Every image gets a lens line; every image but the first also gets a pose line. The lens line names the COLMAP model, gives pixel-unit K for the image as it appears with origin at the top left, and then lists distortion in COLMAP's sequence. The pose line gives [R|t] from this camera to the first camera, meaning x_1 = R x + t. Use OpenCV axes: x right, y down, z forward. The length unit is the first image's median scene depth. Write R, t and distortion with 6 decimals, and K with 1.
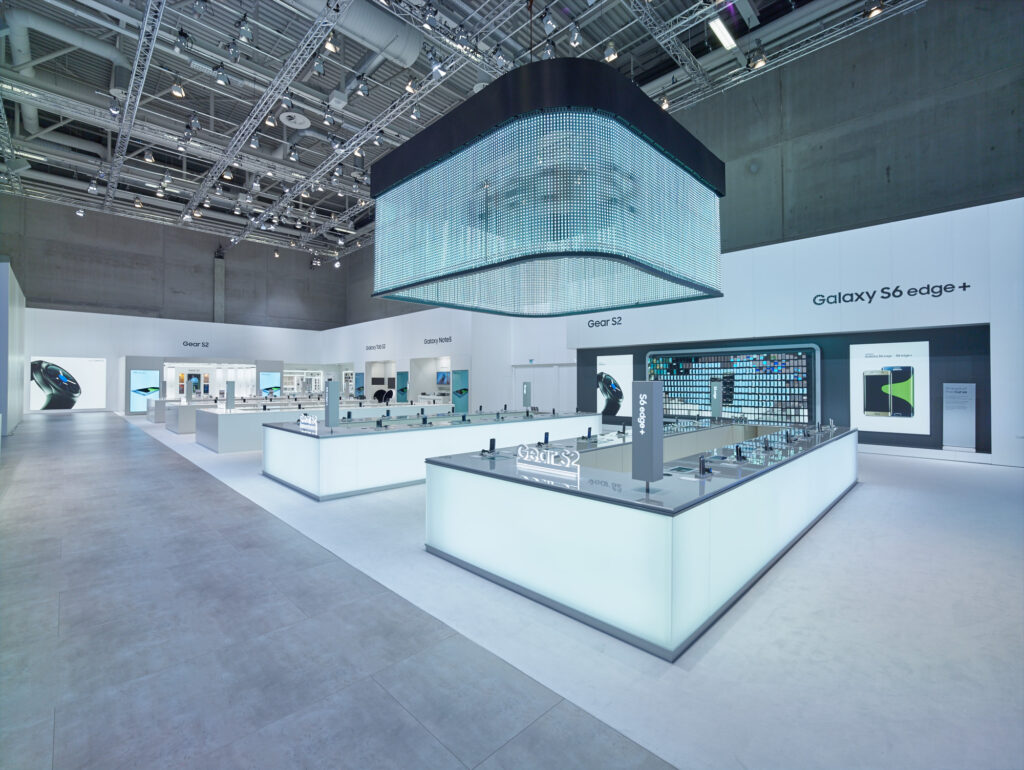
lens RADIAL K [[447.3, 0, 513.5], [0, 447.3, 374.9], [0, 0, 1]] dist [0.000245, 0.001710]
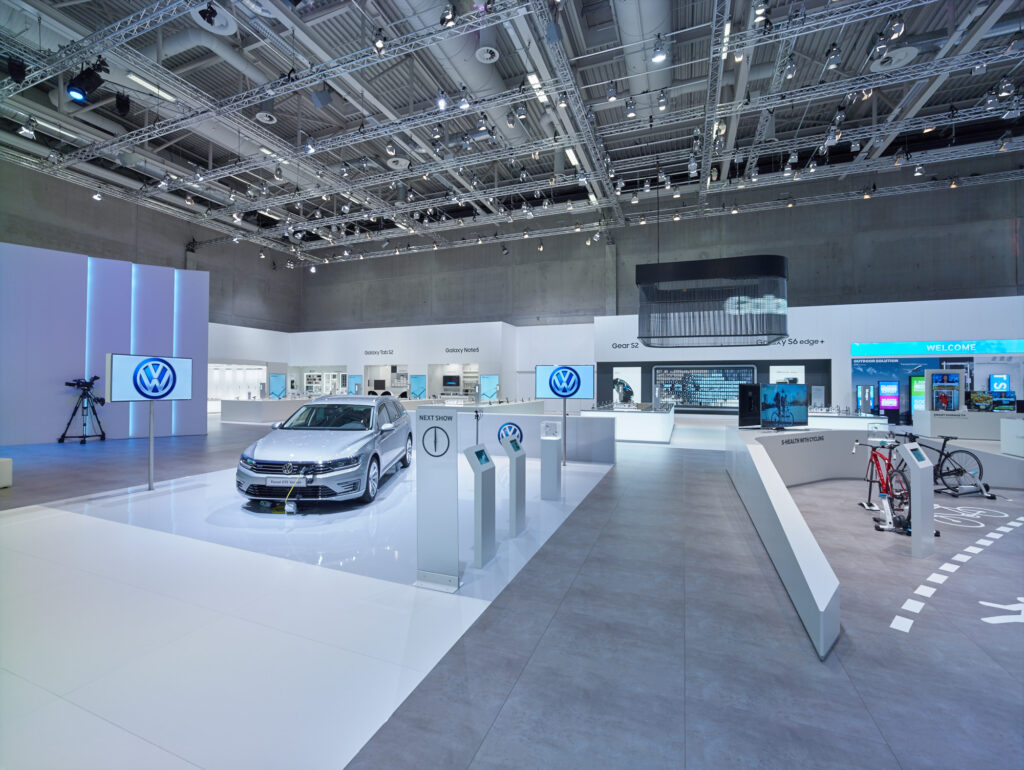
lens RADIAL K [[447.3, 0, 508.5], [0, 447.3, 383.5], [0, 0, 1]] dist [0.000245, 0.001710]
pose [[0.918707, 0.006854, 0.394881, -0.723260], [-0.010784, 0.999912, 0.007735, 0.004115], [-0.394793, -0.011364, 0.918700, -0.231244]]
